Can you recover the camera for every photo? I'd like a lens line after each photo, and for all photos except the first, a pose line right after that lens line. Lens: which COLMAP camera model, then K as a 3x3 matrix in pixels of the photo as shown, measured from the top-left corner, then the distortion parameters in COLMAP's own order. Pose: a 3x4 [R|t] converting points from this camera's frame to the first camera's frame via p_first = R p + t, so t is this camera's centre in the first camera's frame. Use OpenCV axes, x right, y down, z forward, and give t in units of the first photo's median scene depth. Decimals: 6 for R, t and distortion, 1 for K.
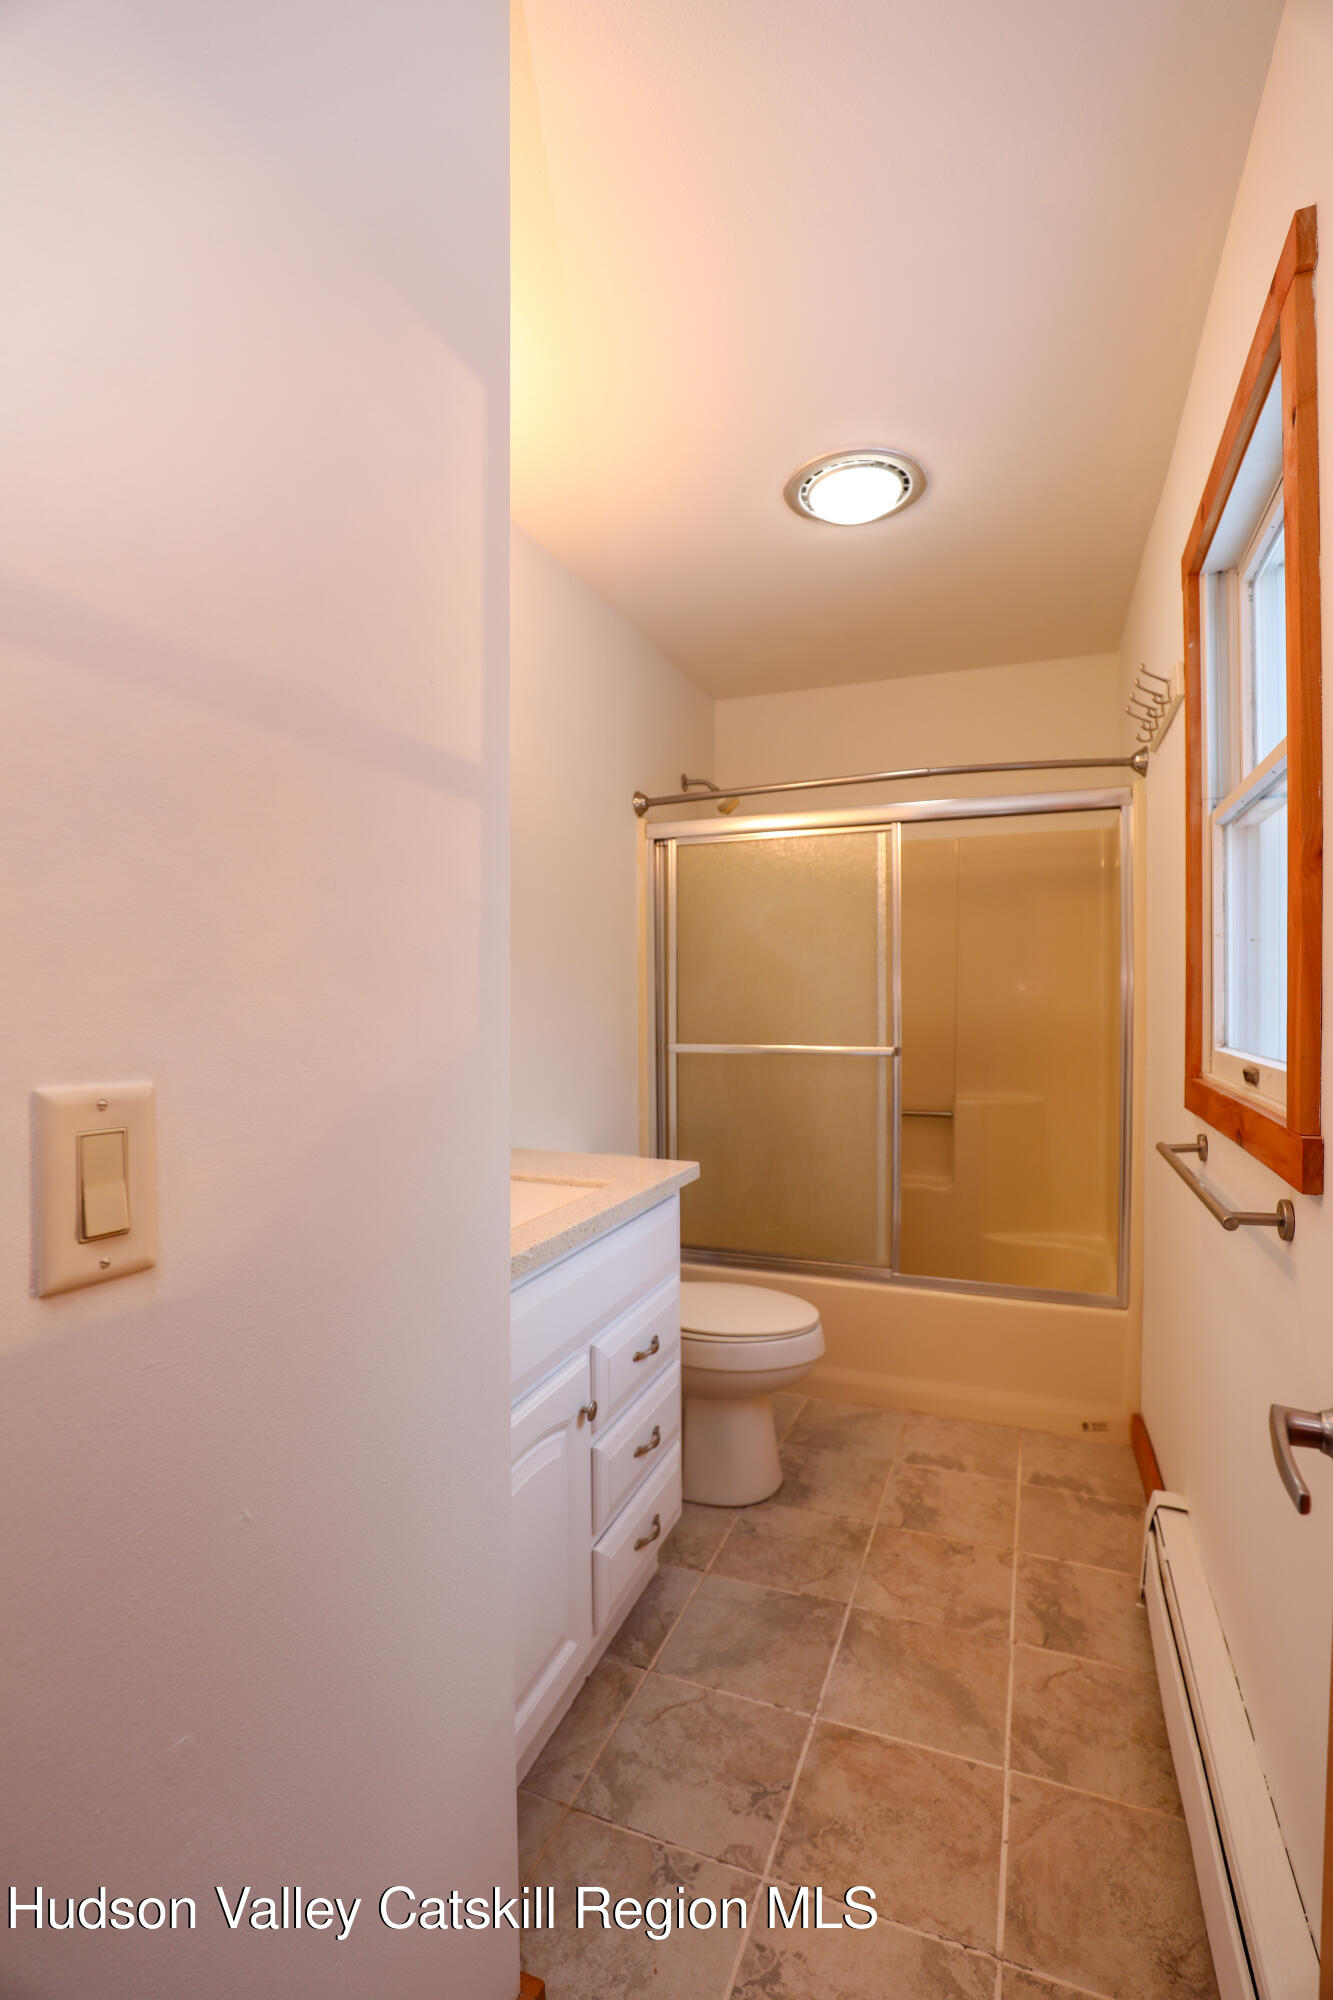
lens RADIAL K [[914.3, 0, 666.5], [0, 914.3, 996.2], [0, 0, 1]] dist [-0.035016, 0.006944]
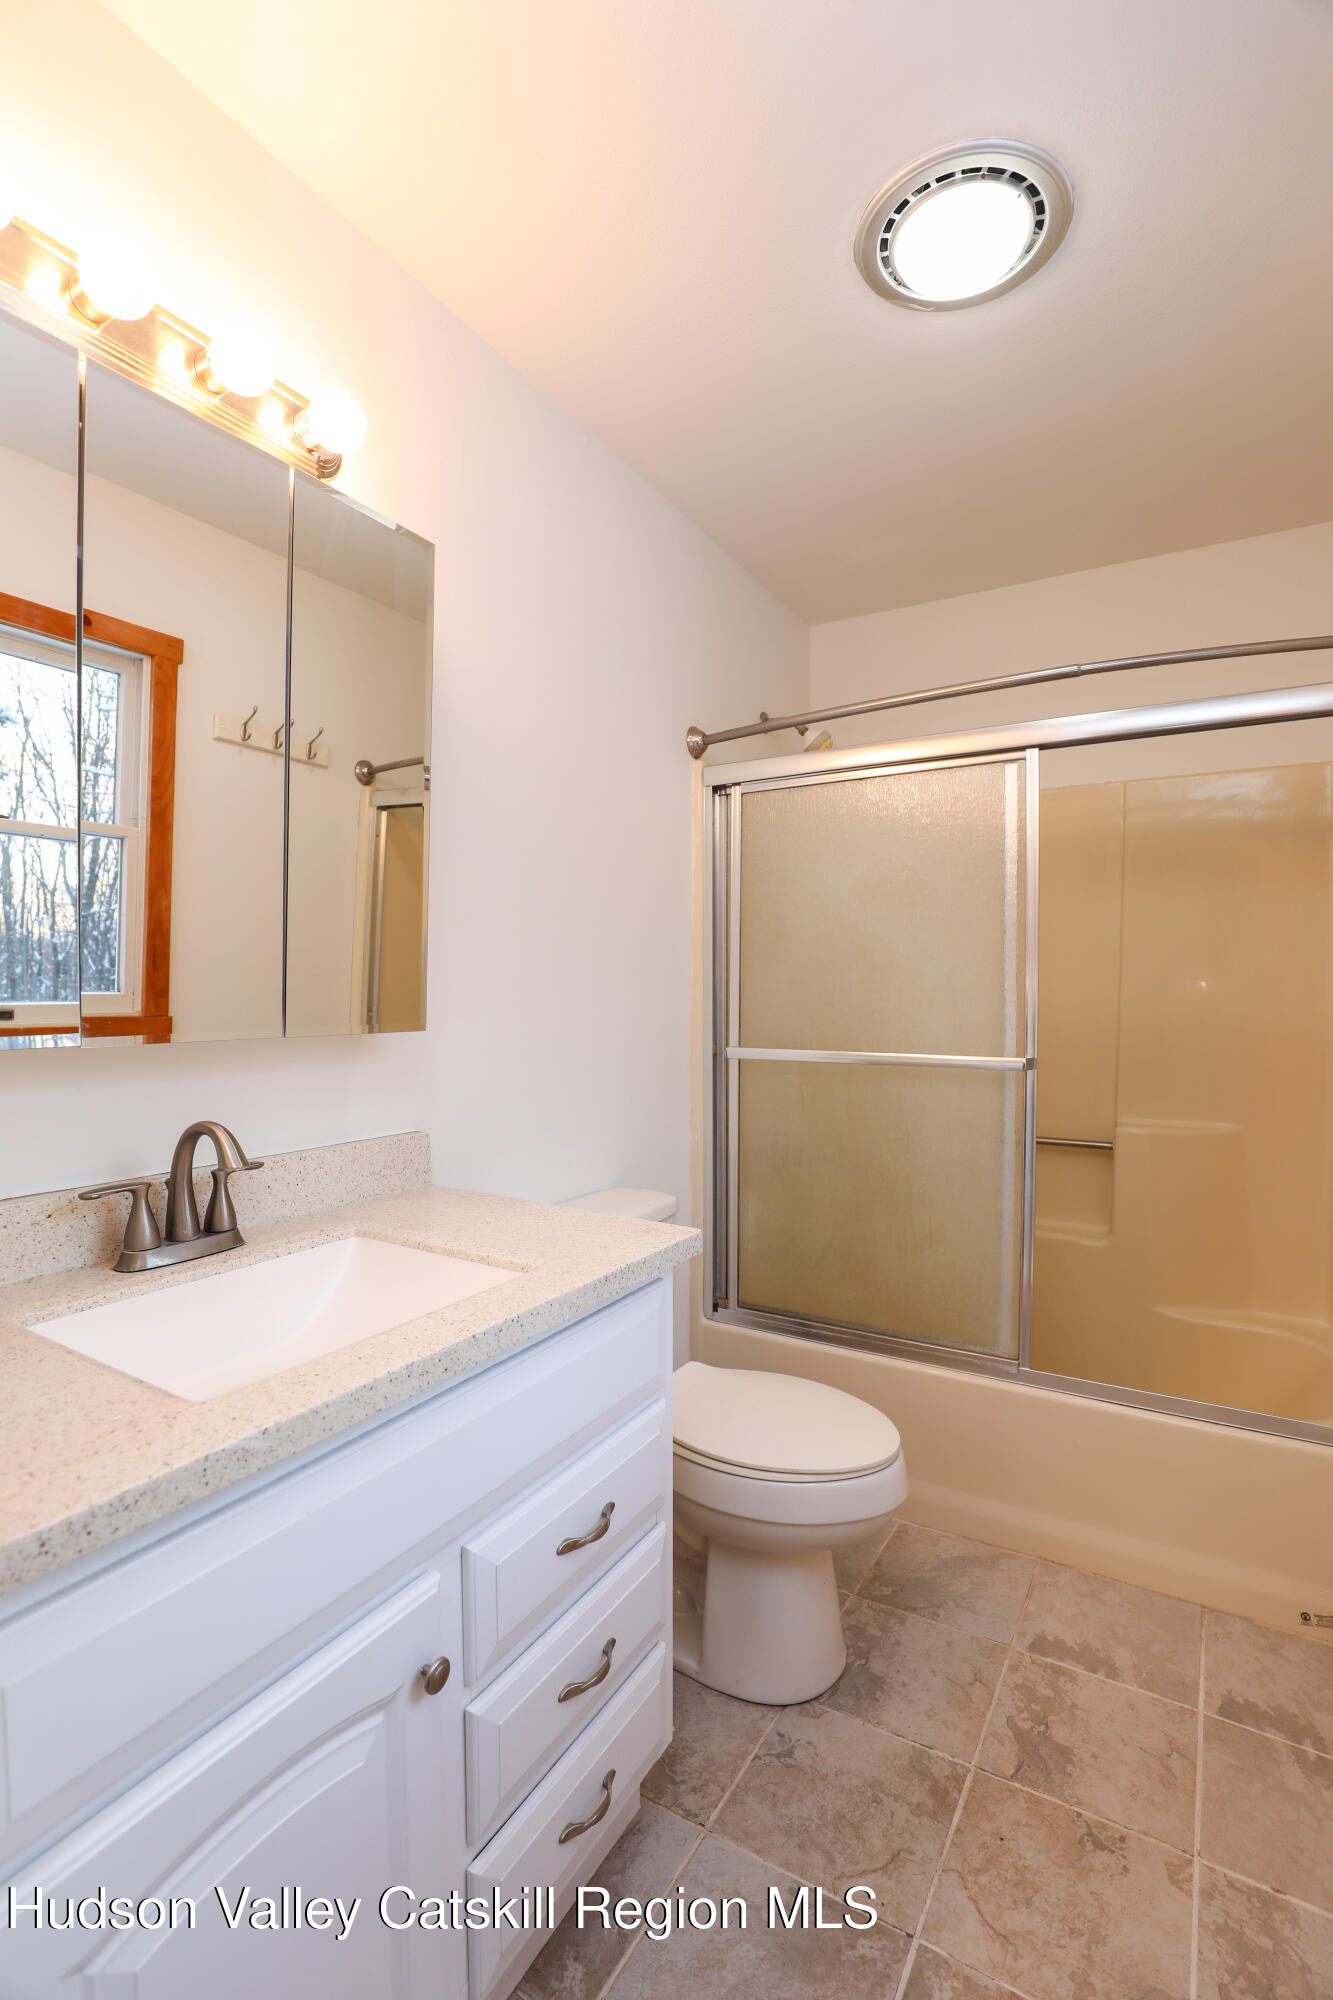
lens RADIAL K [[914.3, 0, 665.4], [0, 914.3, 999.0], [0, 0, 1]] dist [-0.035016, 0.006944]
pose [[0.987038, 0.010392, -0.160148, 0.100301], [-0.009215, 0.999925, 0.008093, 0.006912], [0.160220, -0.006512, 0.987060, 0.295660]]
